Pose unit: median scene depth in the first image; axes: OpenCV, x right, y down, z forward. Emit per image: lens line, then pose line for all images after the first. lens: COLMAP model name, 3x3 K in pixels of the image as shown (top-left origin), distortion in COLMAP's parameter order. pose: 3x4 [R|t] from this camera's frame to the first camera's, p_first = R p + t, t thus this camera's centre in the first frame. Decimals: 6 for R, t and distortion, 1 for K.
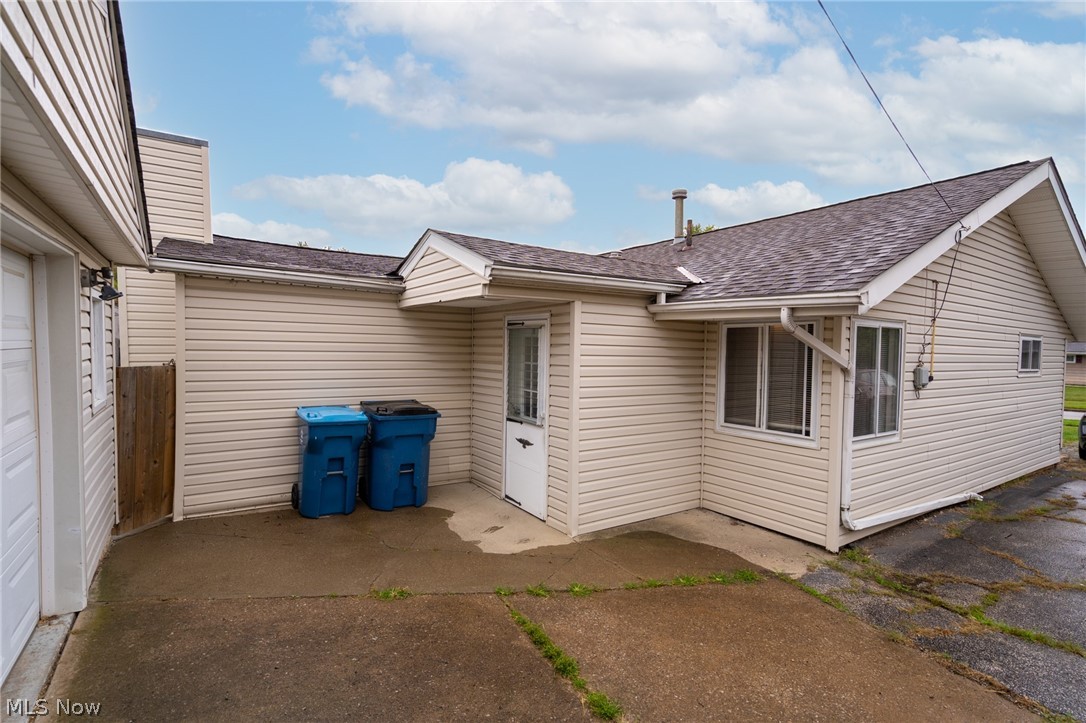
lens RADIAL K [[516.5, 0, 541.7], [0, 516.5, 362.0], [0, 0, 1]] dist [0.003162, 0.000792]
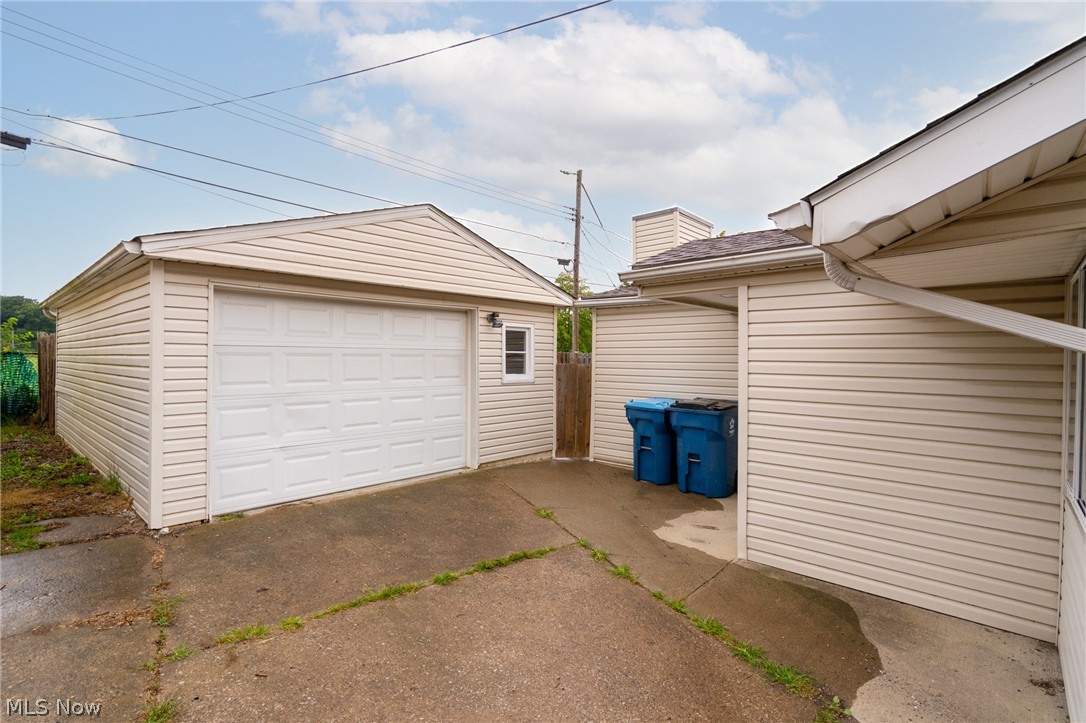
lens RADIAL K [[516.5, 0, 541.1], [0, 516.5, 363.3], [0, 0, 1]] dist [0.003162, 0.000792]
pose [[0.235339, -0.010844, -0.971853, 0.862641], [-0.031901, 0.999313, -0.018876, 0.040425], [0.971390, 0.035445, 0.234832, 0.482417]]
